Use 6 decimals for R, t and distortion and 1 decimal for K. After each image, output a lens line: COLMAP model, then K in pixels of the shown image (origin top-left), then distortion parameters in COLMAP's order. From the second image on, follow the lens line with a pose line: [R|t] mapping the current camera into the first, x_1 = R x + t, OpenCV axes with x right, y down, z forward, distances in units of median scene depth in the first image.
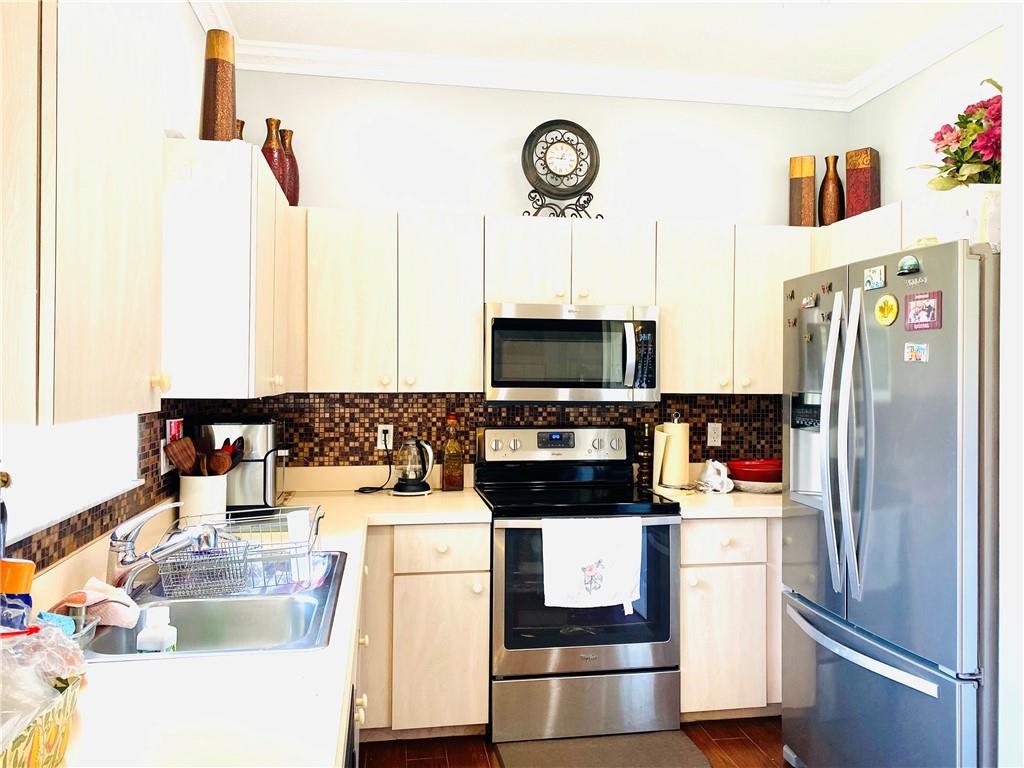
lens RADIAL K [[780.7, 0, 513.6], [0, 780.7, 379.7], [0, 0, 1]] dist [0.045364, -0.029579]
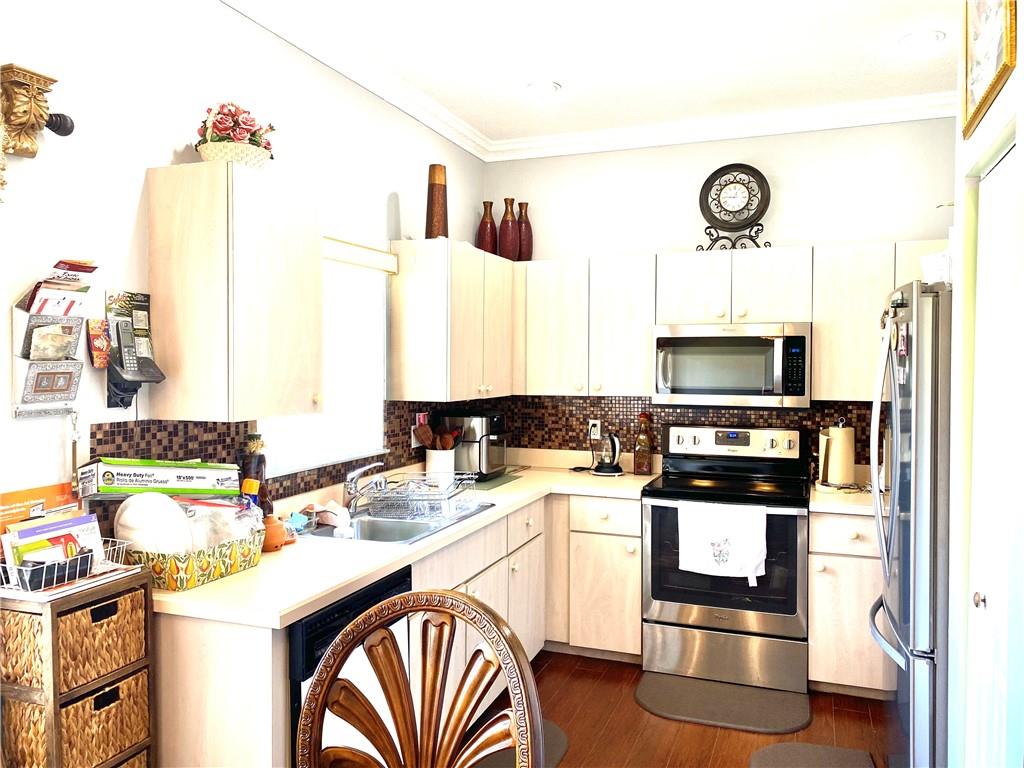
lens RADIAL K [[780.7, 0, 512.0], [0, 780.7, 379.1], [0, 0, 1]] dist [0.045364, -0.029579]
pose [[0.862537, 0.006479, -0.505953, 0.408356], [0.000779, 0.999900, 0.014132, -0.030945], [0.505994, -0.012584, 0.862445, -0.198013]]
